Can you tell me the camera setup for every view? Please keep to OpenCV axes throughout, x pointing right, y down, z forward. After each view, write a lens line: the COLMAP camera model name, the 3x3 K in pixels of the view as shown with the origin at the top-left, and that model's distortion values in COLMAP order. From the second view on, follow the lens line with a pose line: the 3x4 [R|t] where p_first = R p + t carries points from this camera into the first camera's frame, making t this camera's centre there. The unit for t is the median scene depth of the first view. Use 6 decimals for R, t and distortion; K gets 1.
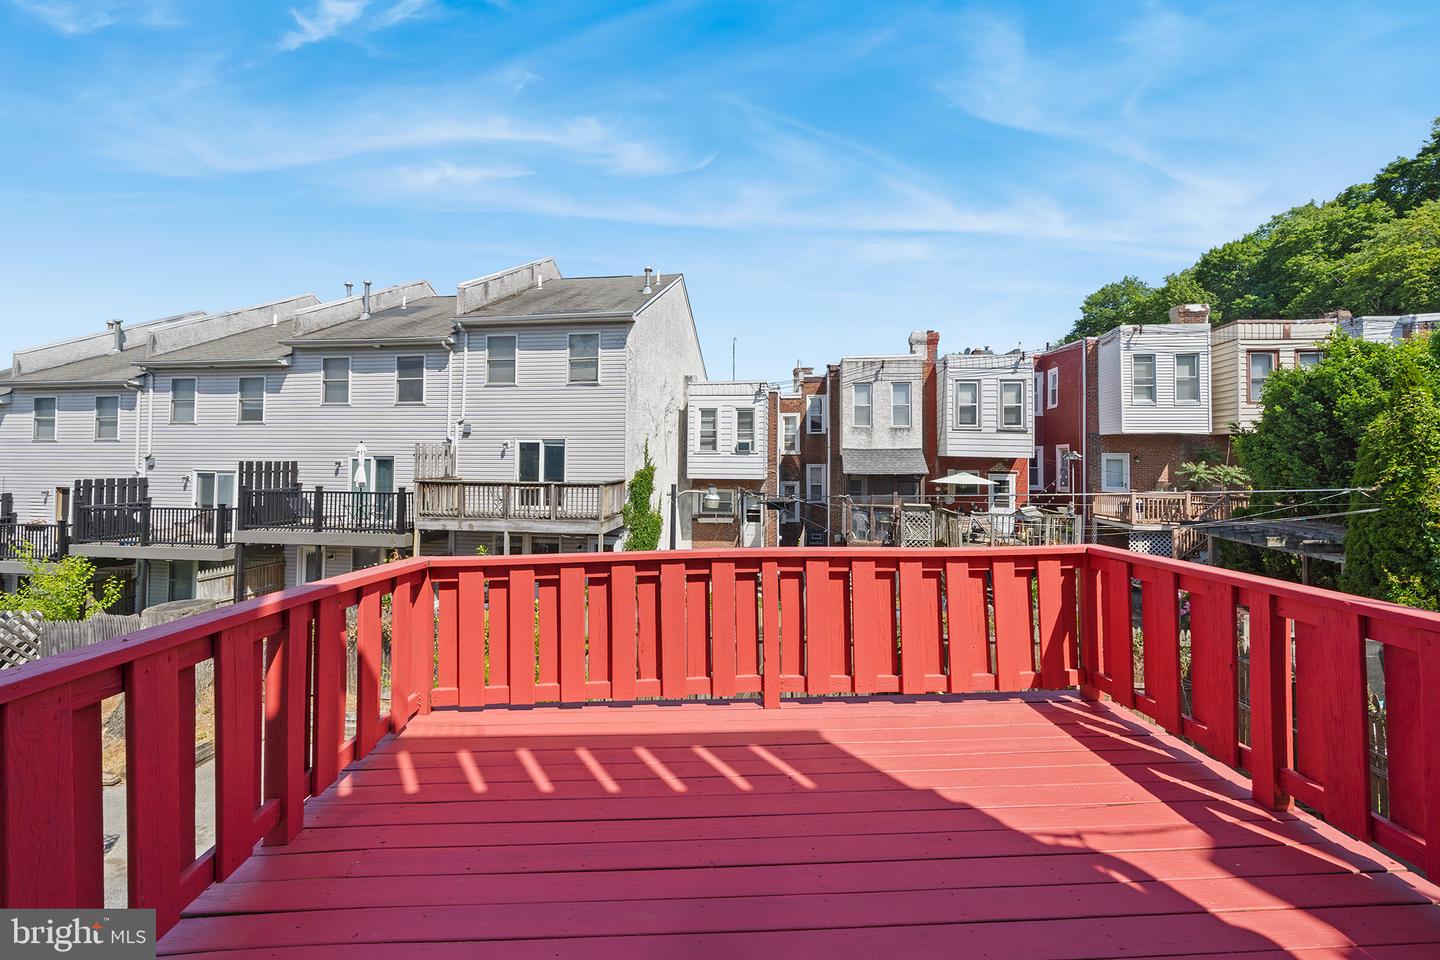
lens RADIAL K [[557.7, 0, 721.3], [0, 557.7, 452.8], [0, 0, 1]] dist [-0.001916, -0.000514]
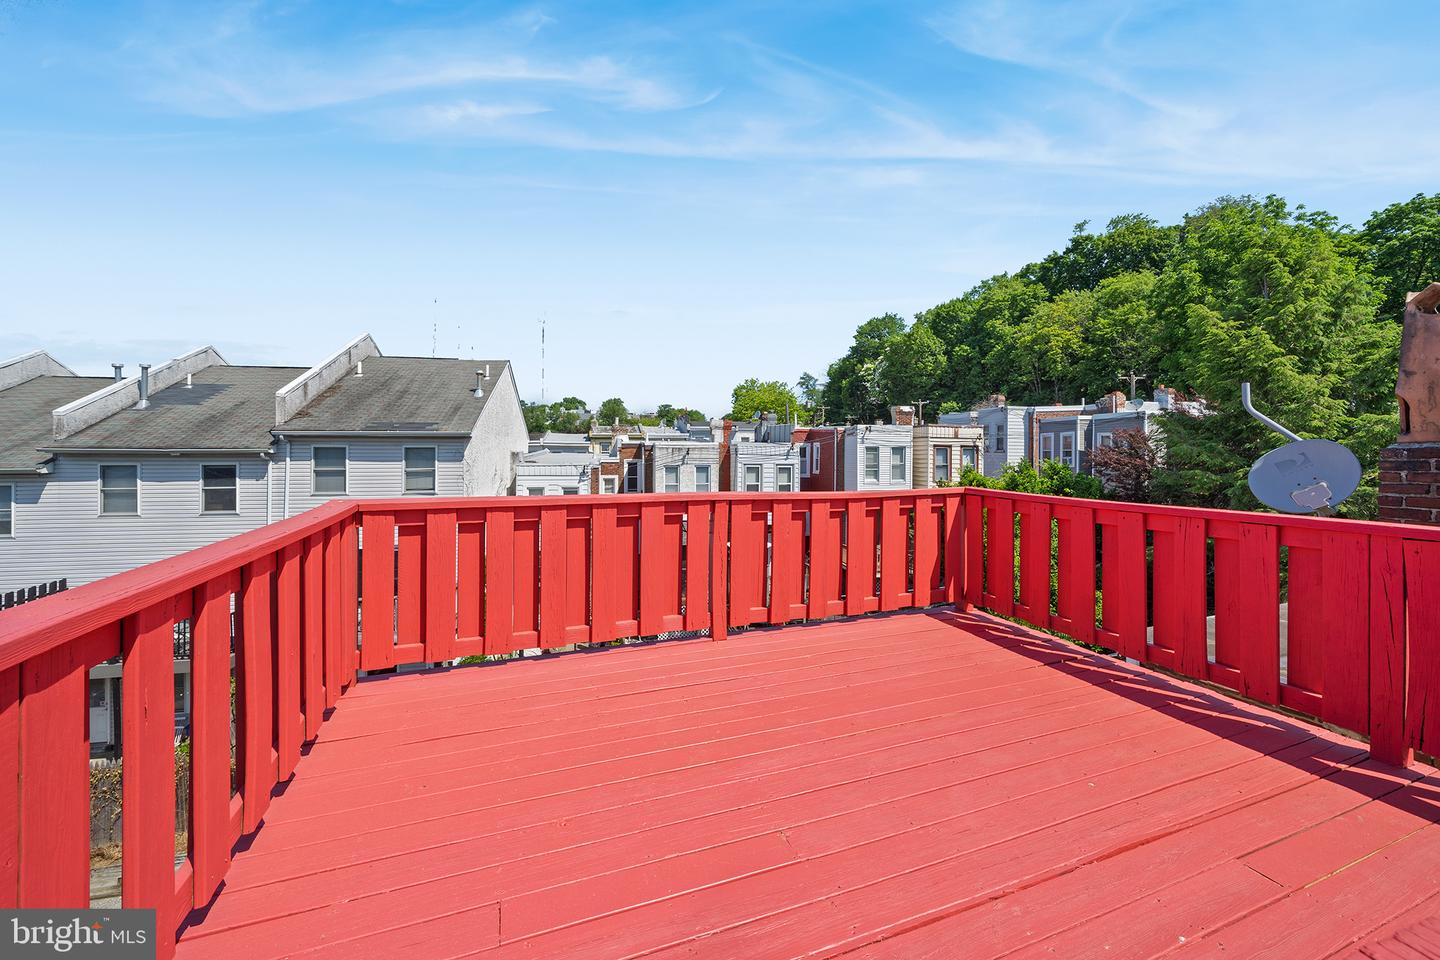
lens RADIAL K [[557.7, 0, 721.4], [0, 557.7, 459.0], [0, 0, 1]] dist [-0.001916, -0.000514]
pose [[0.945382, -0.004900, 0.325926, -0.037493], [-0.007366, 0.999311, 0.036390, -0.188046], [-0.325880, -0.036803, 0.944695, -0.170767]]
